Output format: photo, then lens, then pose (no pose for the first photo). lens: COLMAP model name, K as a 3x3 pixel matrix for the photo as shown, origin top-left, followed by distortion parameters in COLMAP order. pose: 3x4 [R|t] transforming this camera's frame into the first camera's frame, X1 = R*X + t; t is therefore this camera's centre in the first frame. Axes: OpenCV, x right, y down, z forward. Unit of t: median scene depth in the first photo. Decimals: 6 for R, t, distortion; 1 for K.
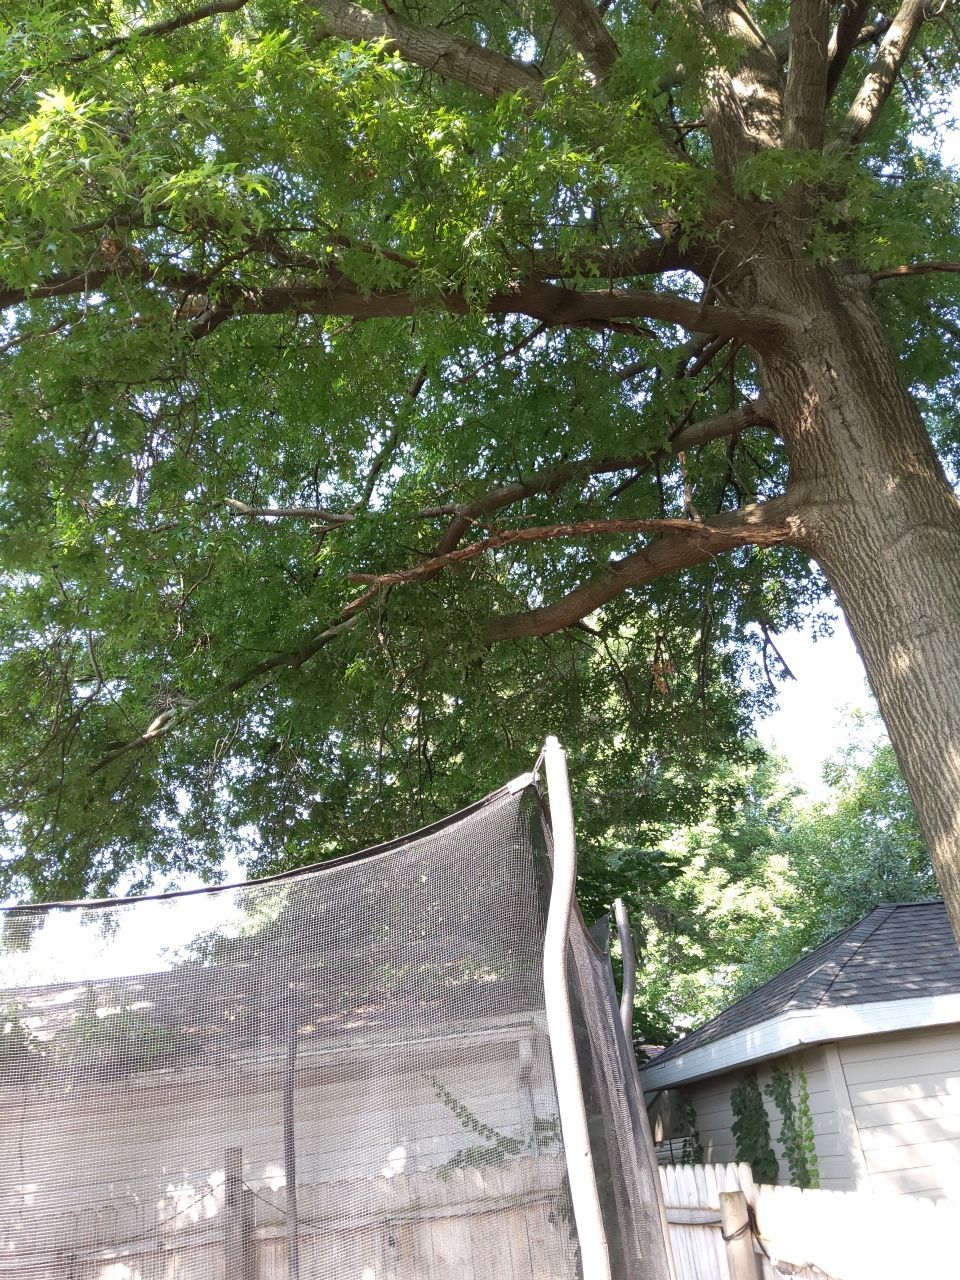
lens RADIAL K [[946.1, 0, 473.3], [0, 946.1, 630.9], [0, 0, 1]] dist [0.042687, -0.071751]
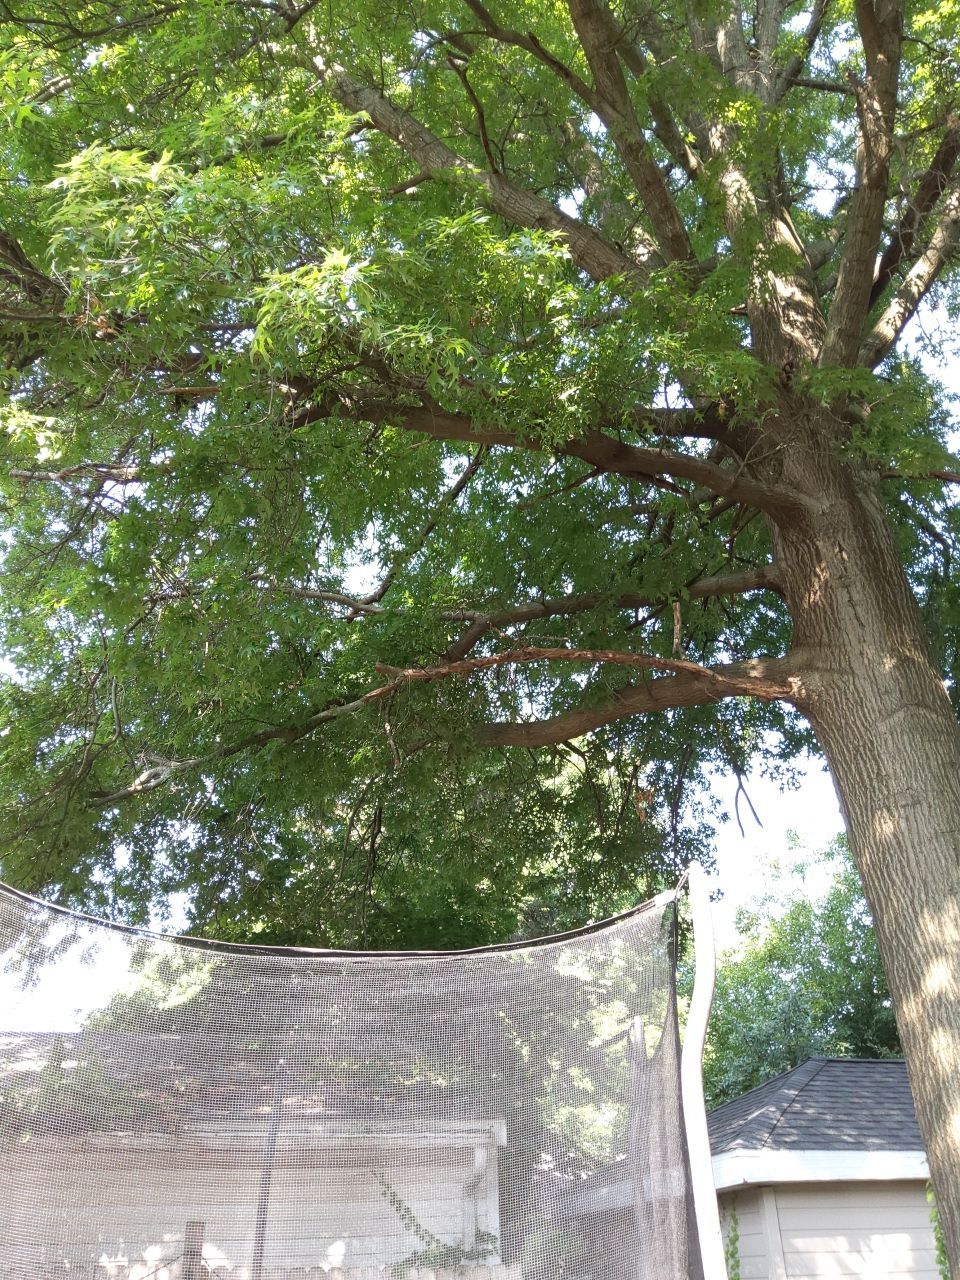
lens RADIAL K [[946.1, 0, 467.7], [0, 946.1, 636.4], [0, 0, 1]] dist [0.042687, -0.071751]
pose [[0.985604, 0.156855, 0.063092, -0.106320], [-0.149956, 0.983389, -0.102270, 0.000705], [-0.078086, 0.091337, 0.992754, -0.053663]]
